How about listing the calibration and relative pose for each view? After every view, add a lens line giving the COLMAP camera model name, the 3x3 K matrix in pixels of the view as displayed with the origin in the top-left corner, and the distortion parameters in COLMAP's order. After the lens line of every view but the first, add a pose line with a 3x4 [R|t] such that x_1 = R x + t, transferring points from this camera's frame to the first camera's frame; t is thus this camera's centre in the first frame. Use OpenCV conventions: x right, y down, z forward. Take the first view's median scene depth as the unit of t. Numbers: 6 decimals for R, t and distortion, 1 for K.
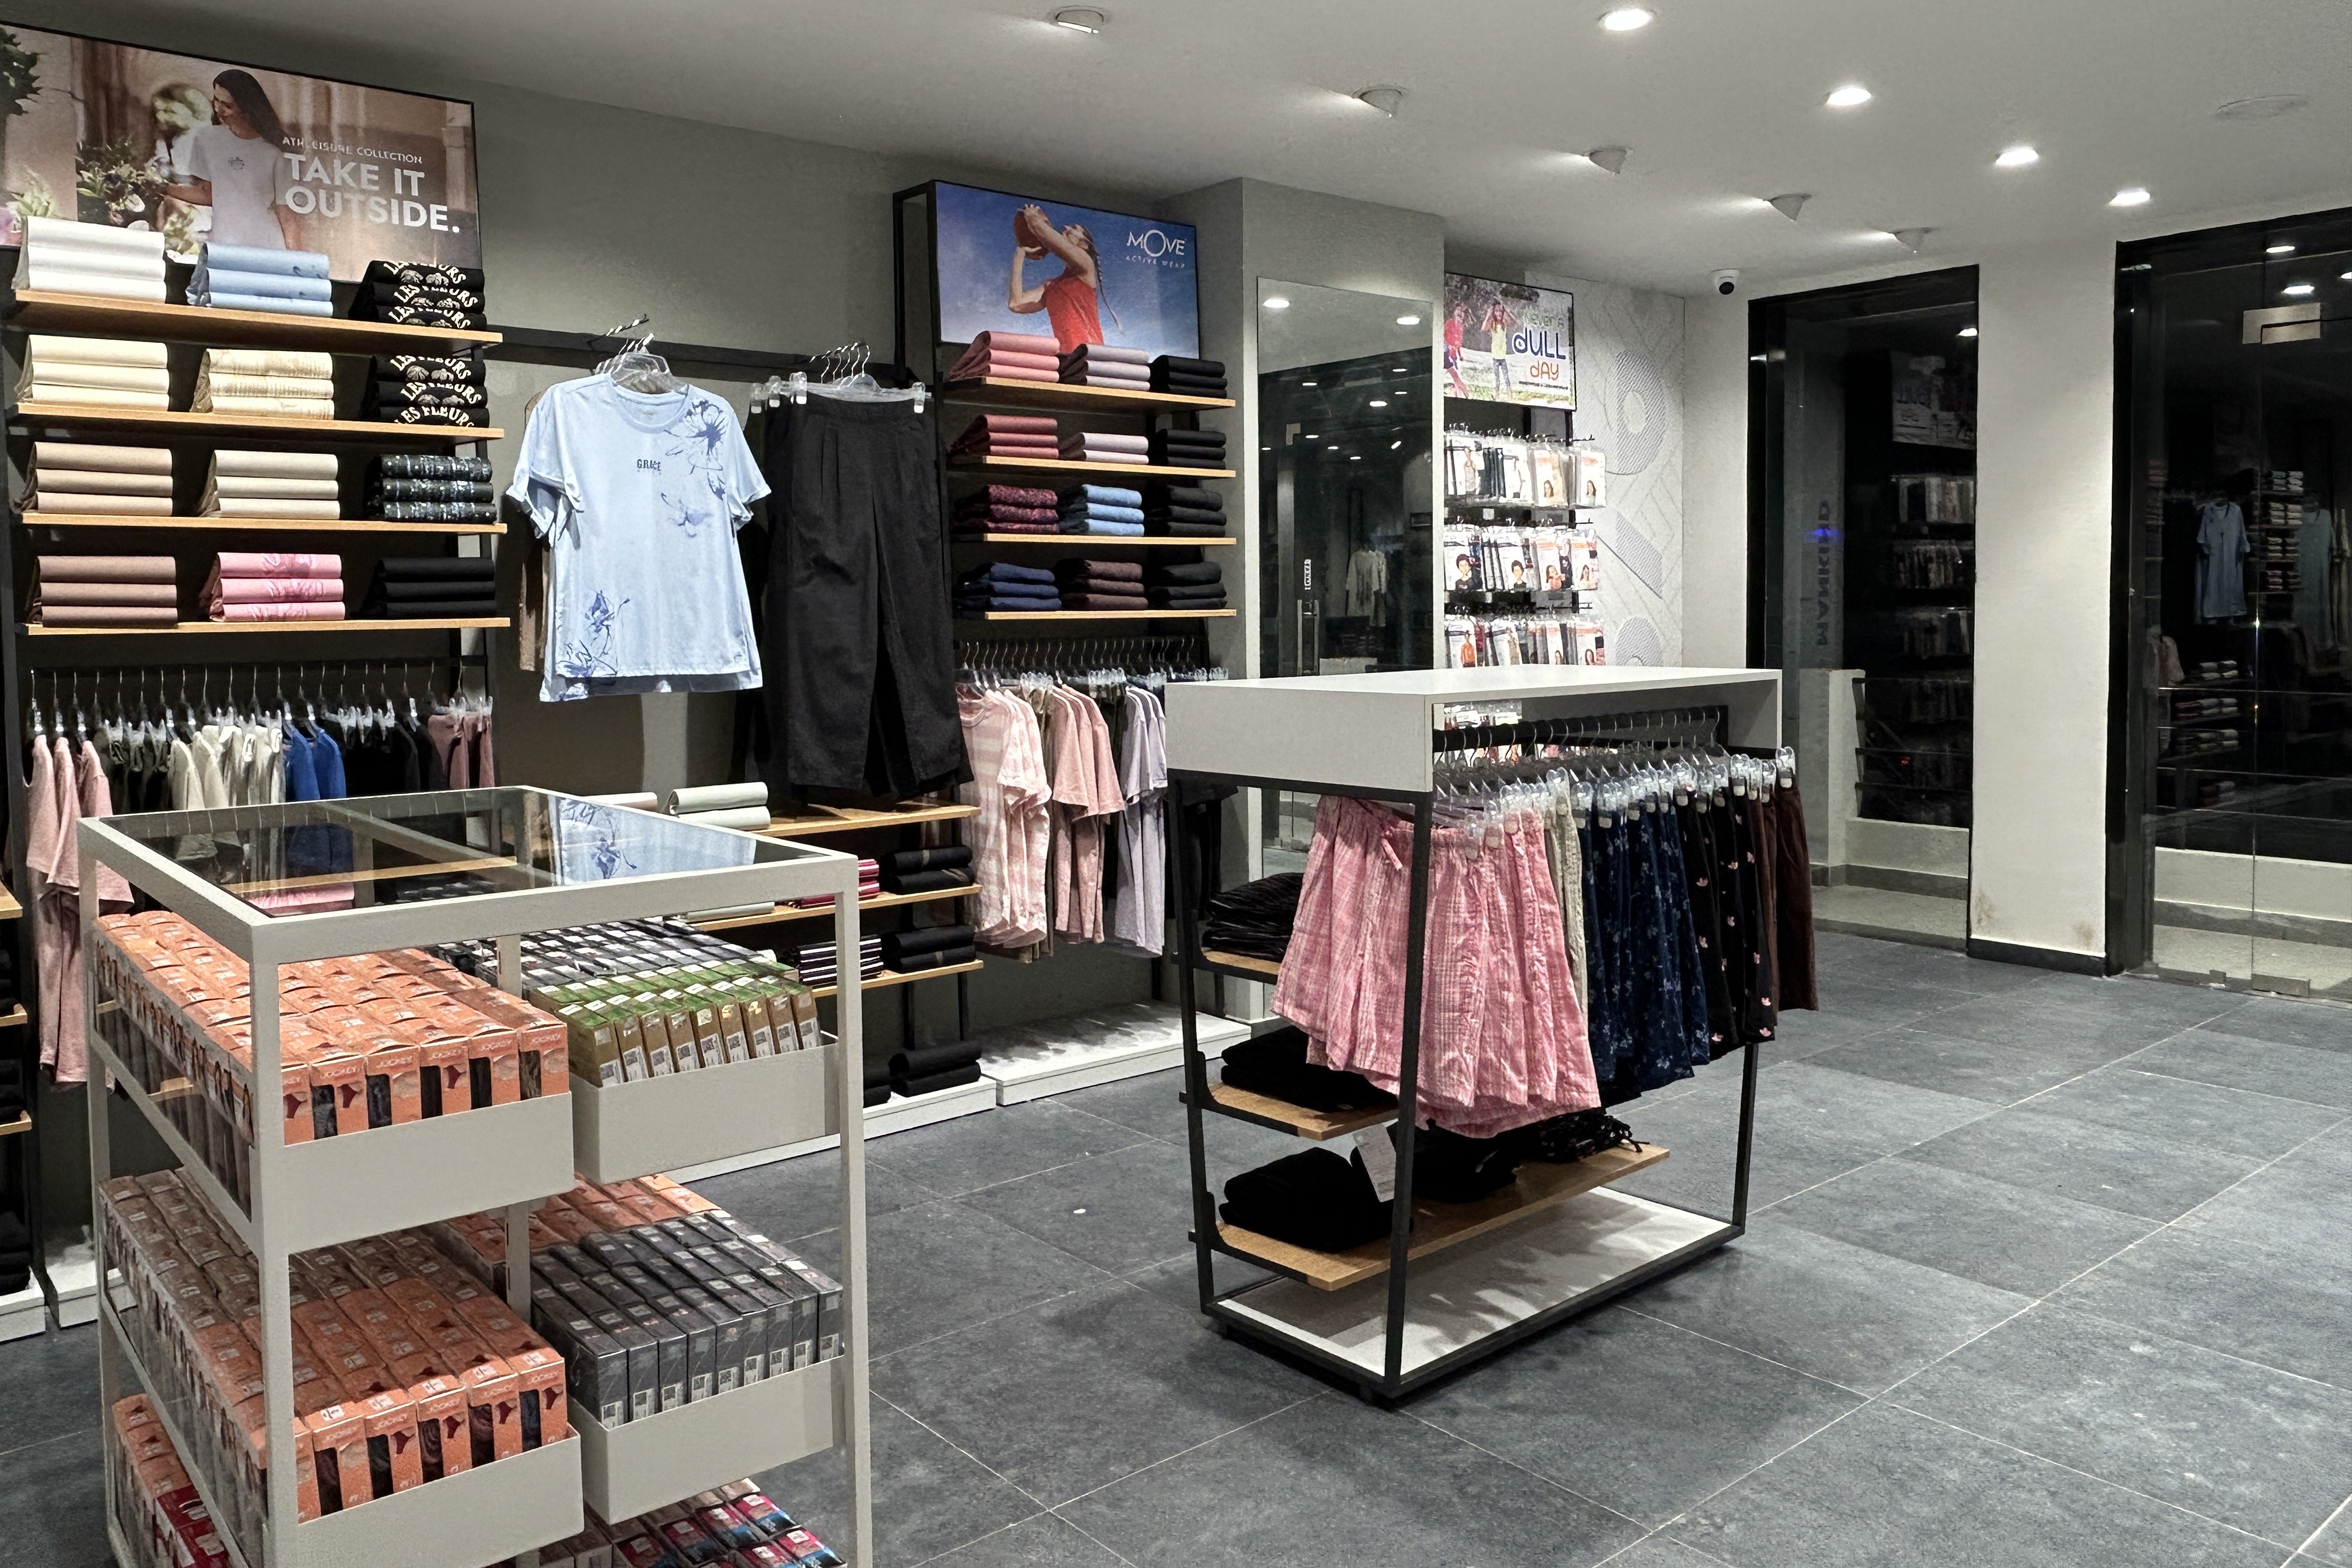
lens RADIAL K [[1725.2, 0, 1175.0], [0, 1725.2, 710.2], [0, 0, 1]] dist [-0.016749, -0.005649]
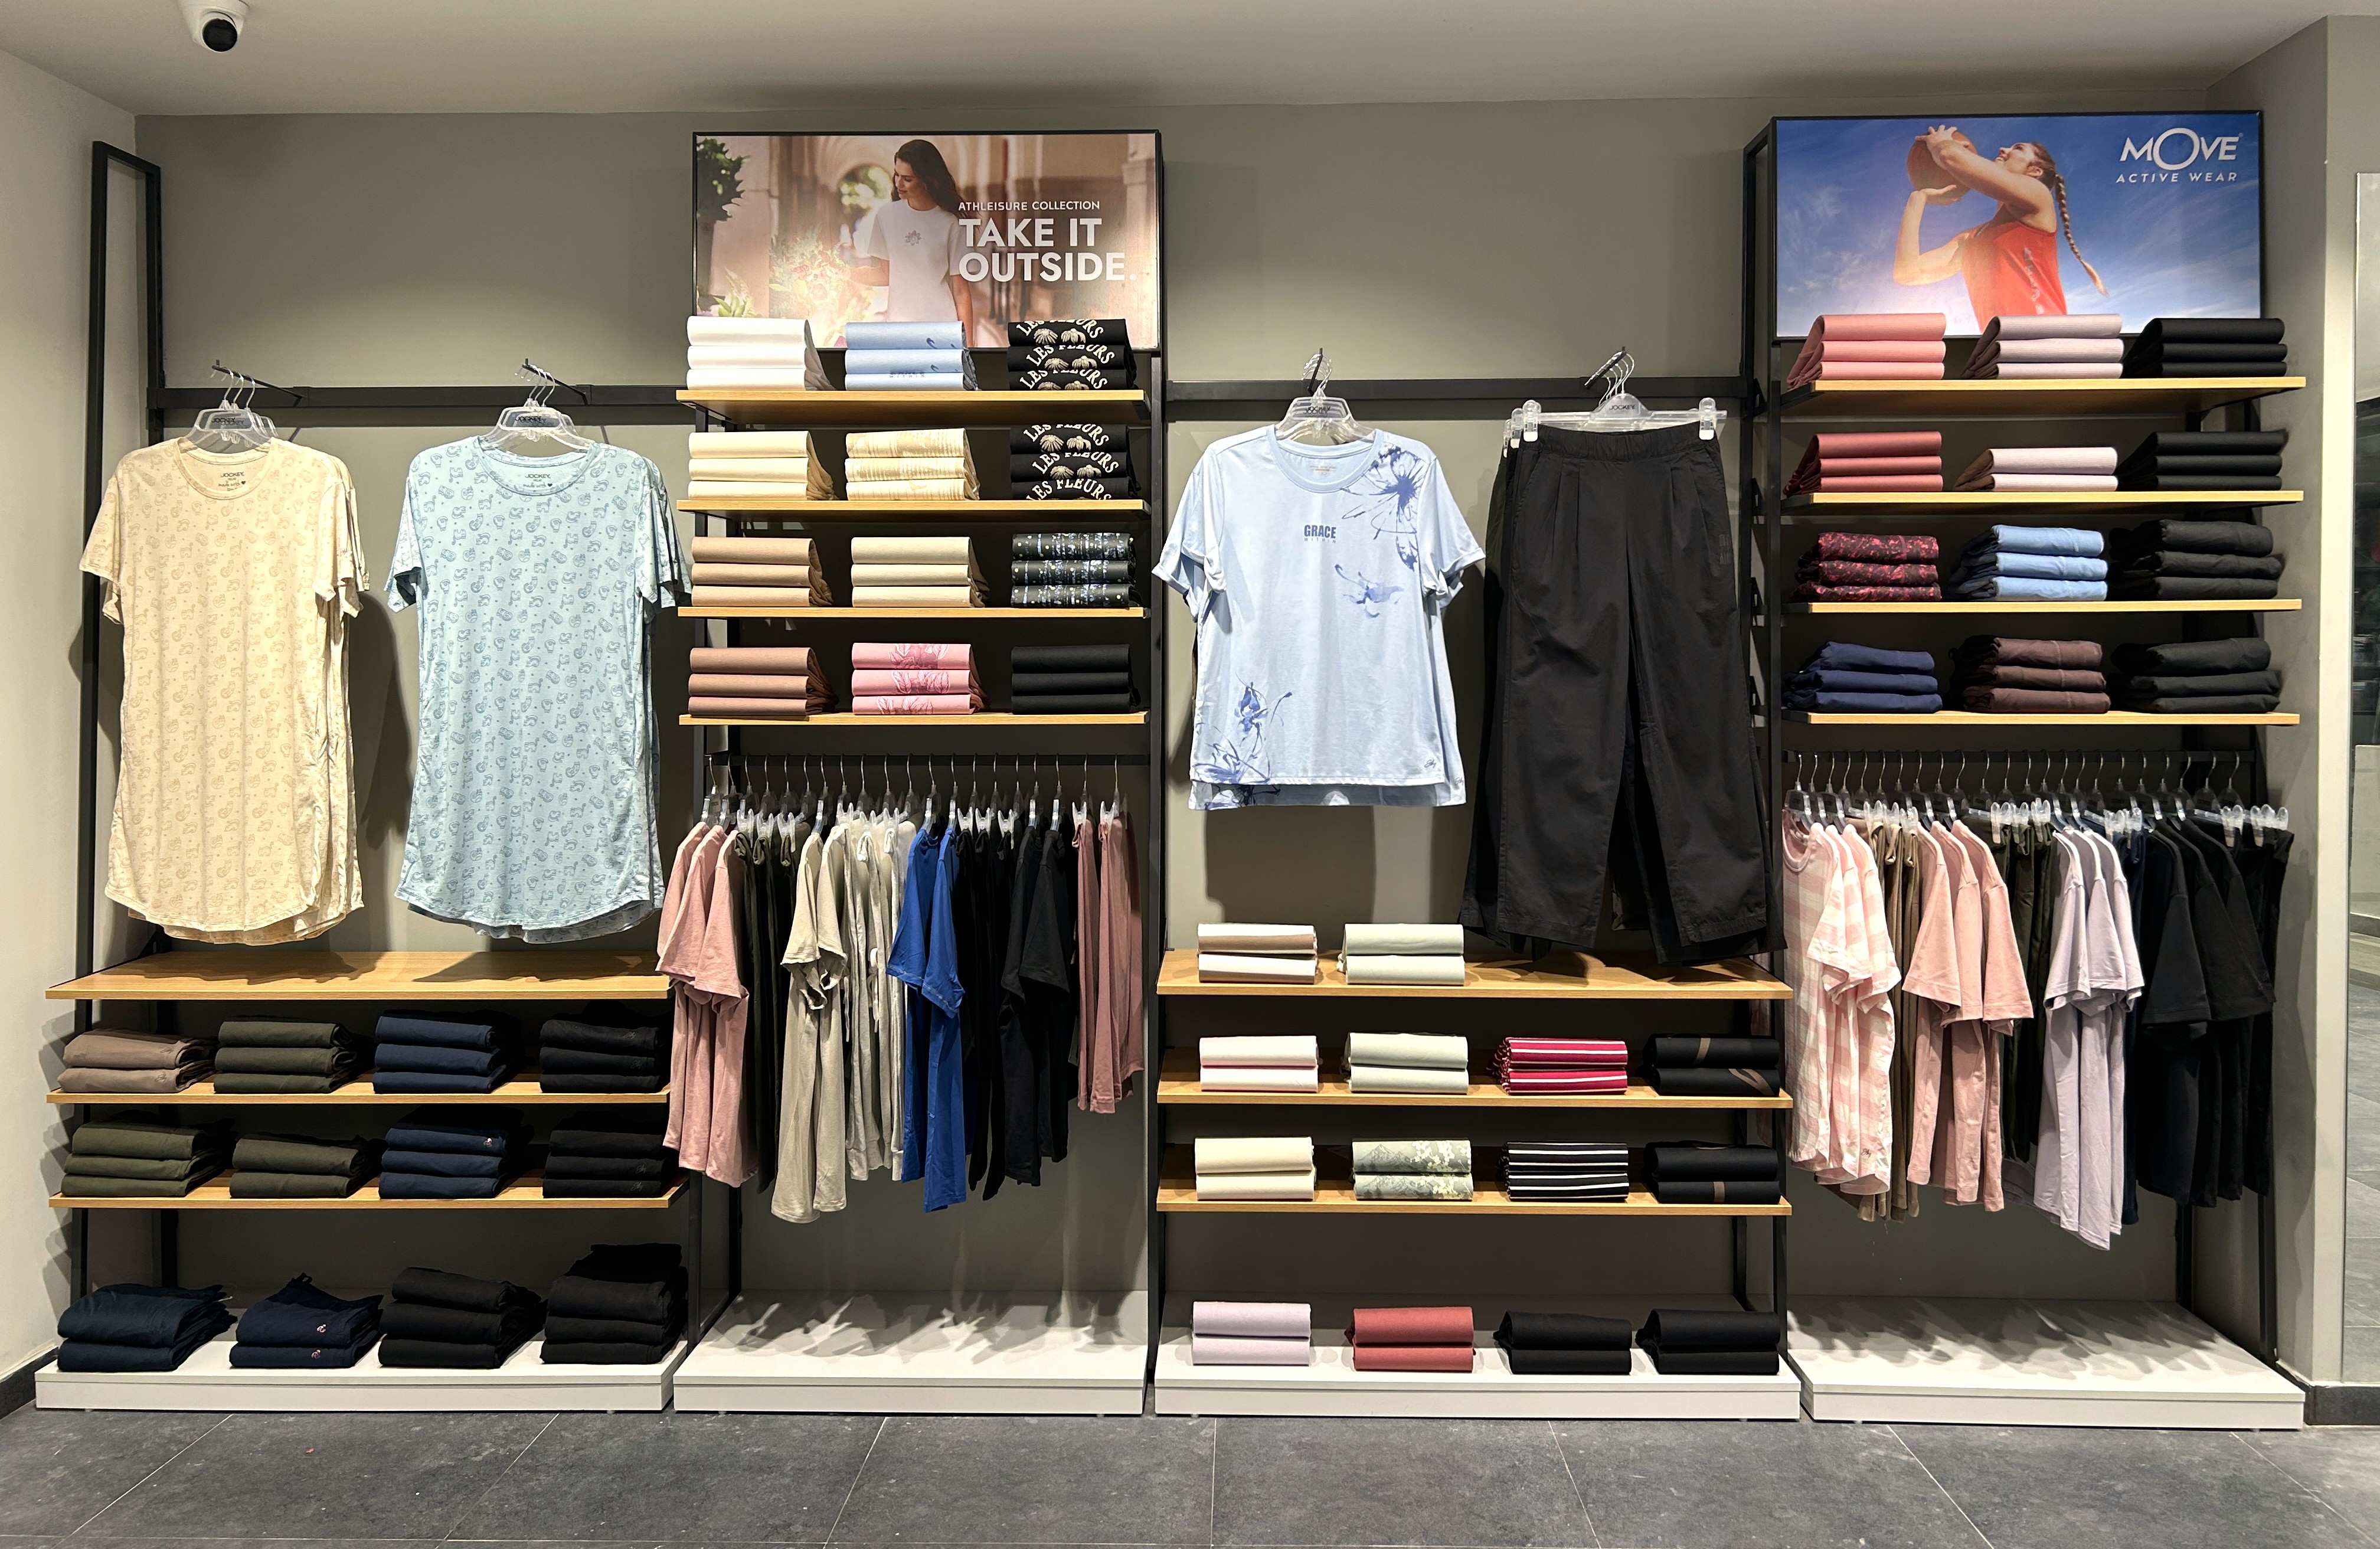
lens RADIAL K [[1773.4, 0, 1187.6], [0, 1773.4, 718.3], [0, 0, 1]] dist [0.078760, -0.100003]
pose [[0.746723, 0.027186, -0.664580, 0.226754], [-0.045418, 0.998916, -0.010170, -0.042927], [0.663583, 0.037778, 0.747148, 0.337606]]
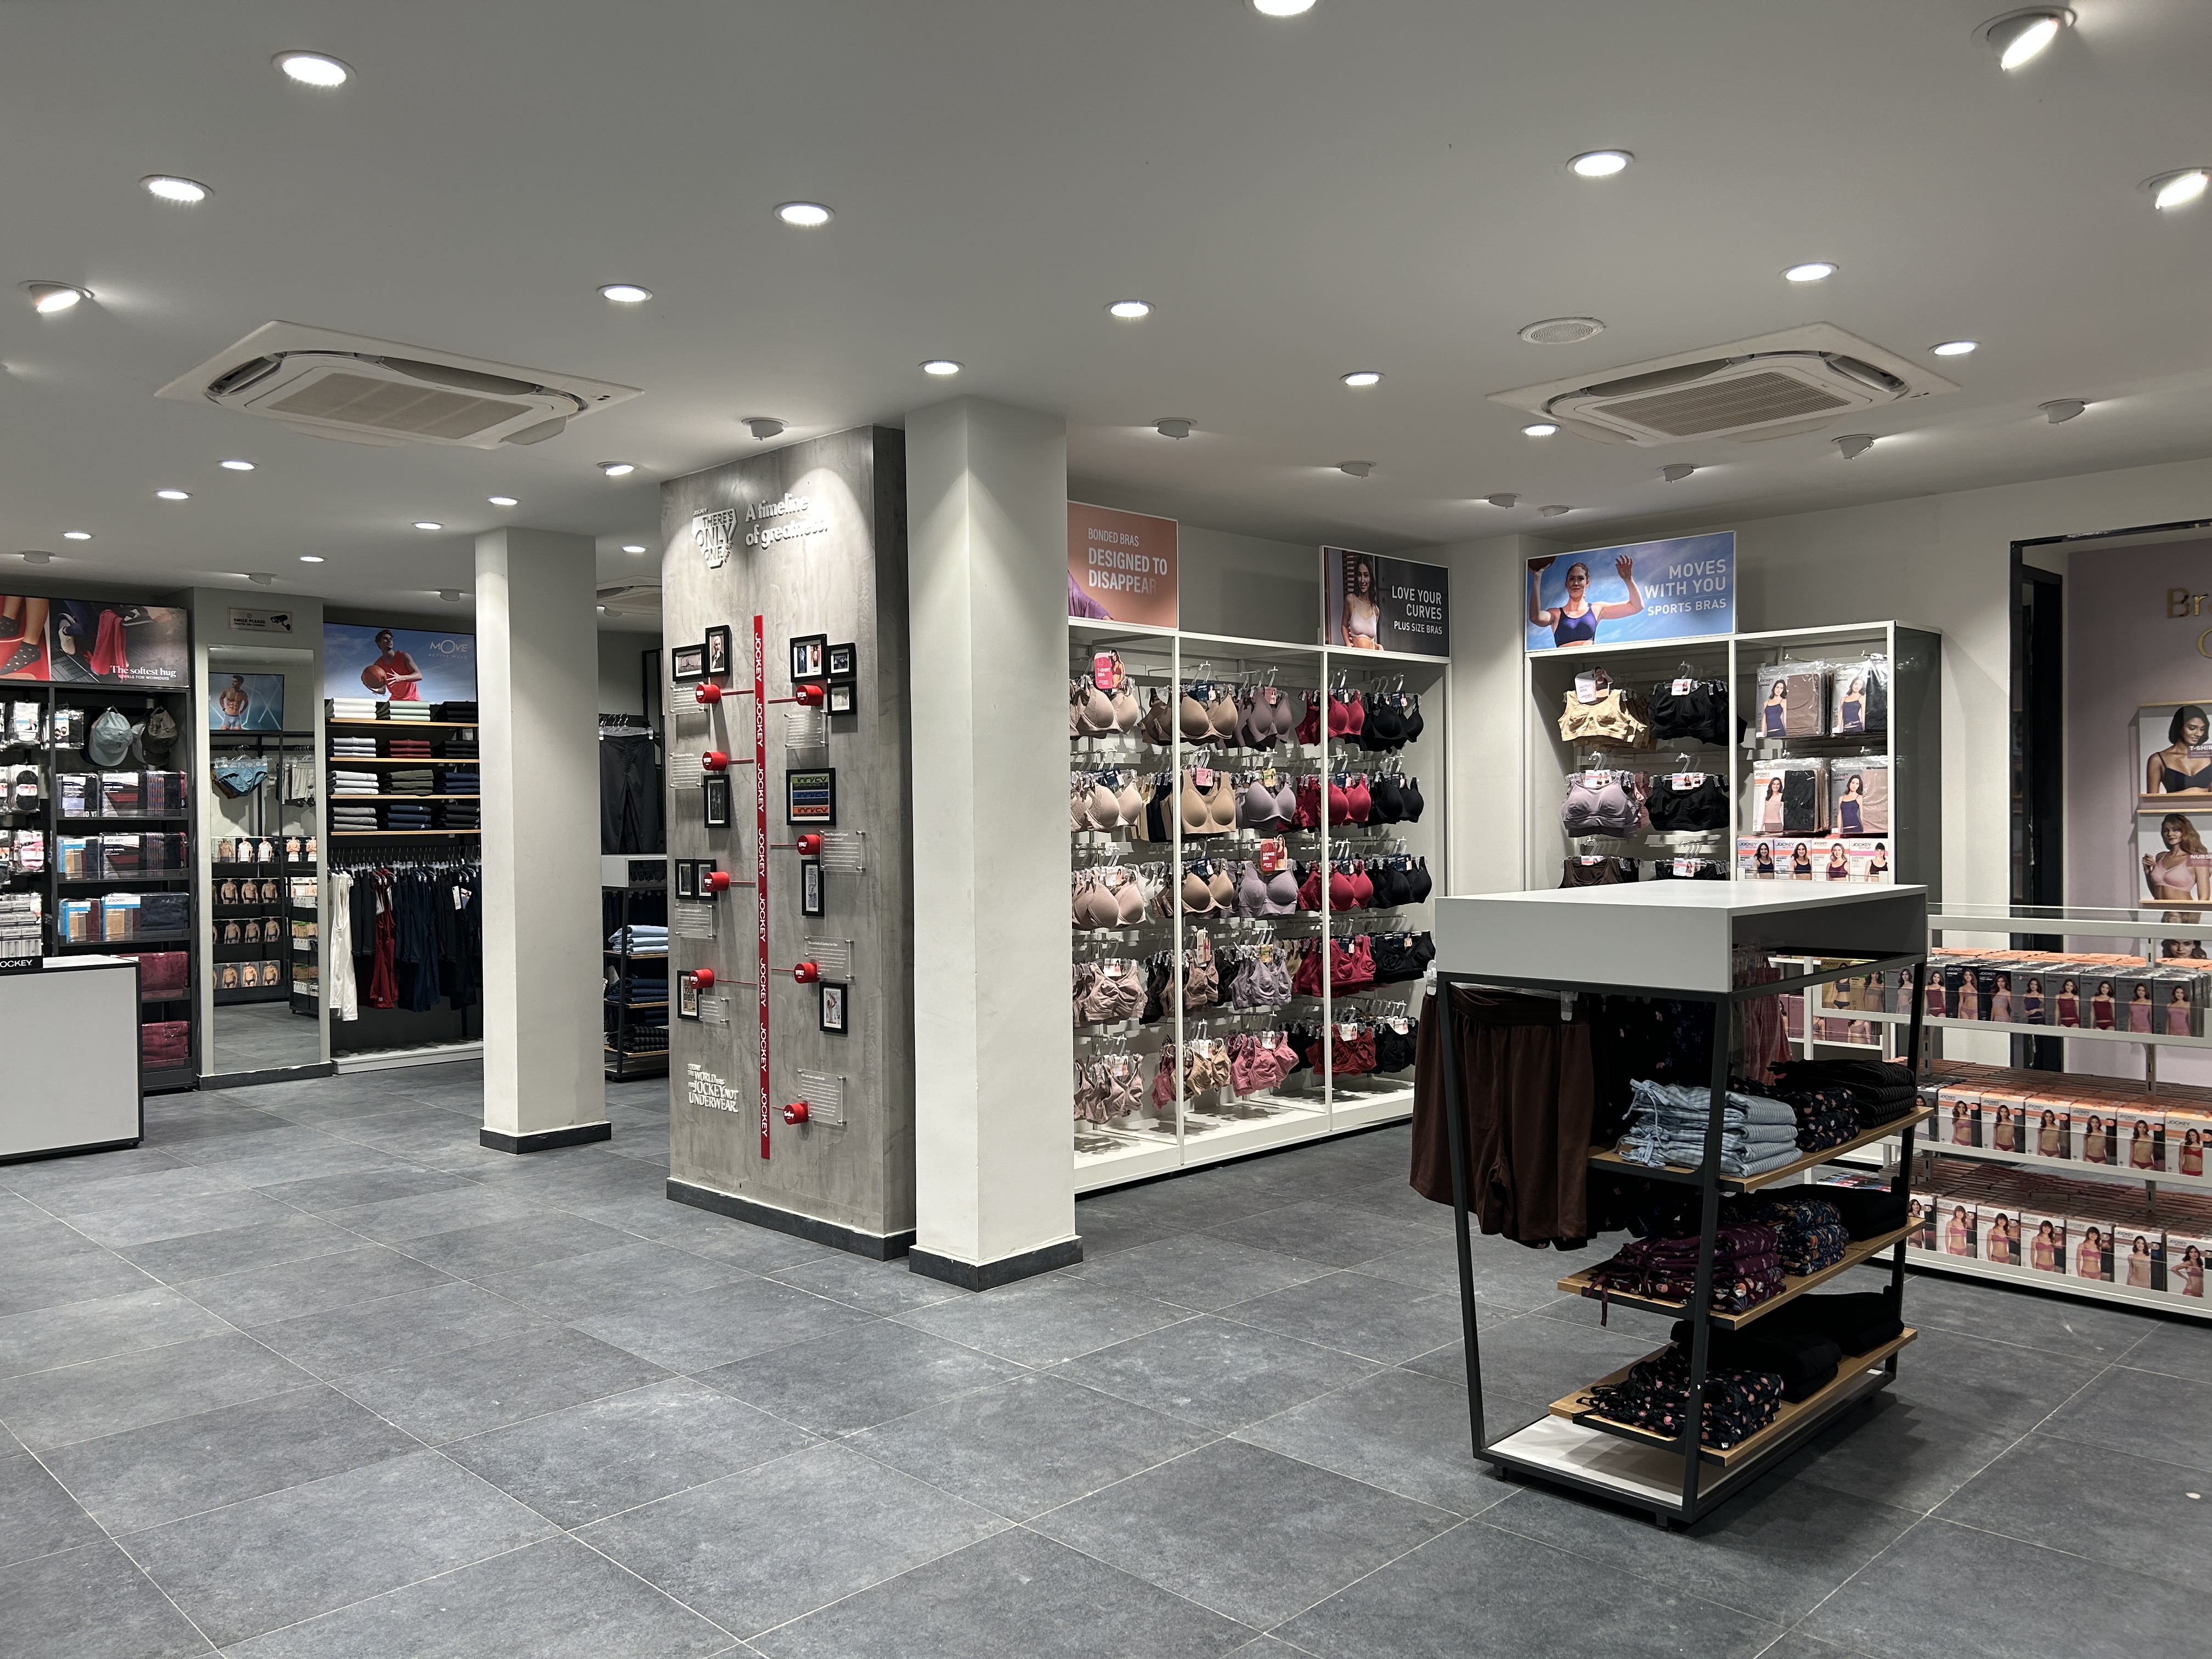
lens RADIAL K [[1667.2, 0, 1106.0], [0, 1667.2, 829.5], [0, 0, 1]] dist [0.073549, -0.003287]
pose [[-0.996127, 0.024029, -0.084581, 0.582251], [0.018355, 0.997569, 0.067228, -0.128072], [0.085991, 0.065415, -0.994146, 1.822040]]
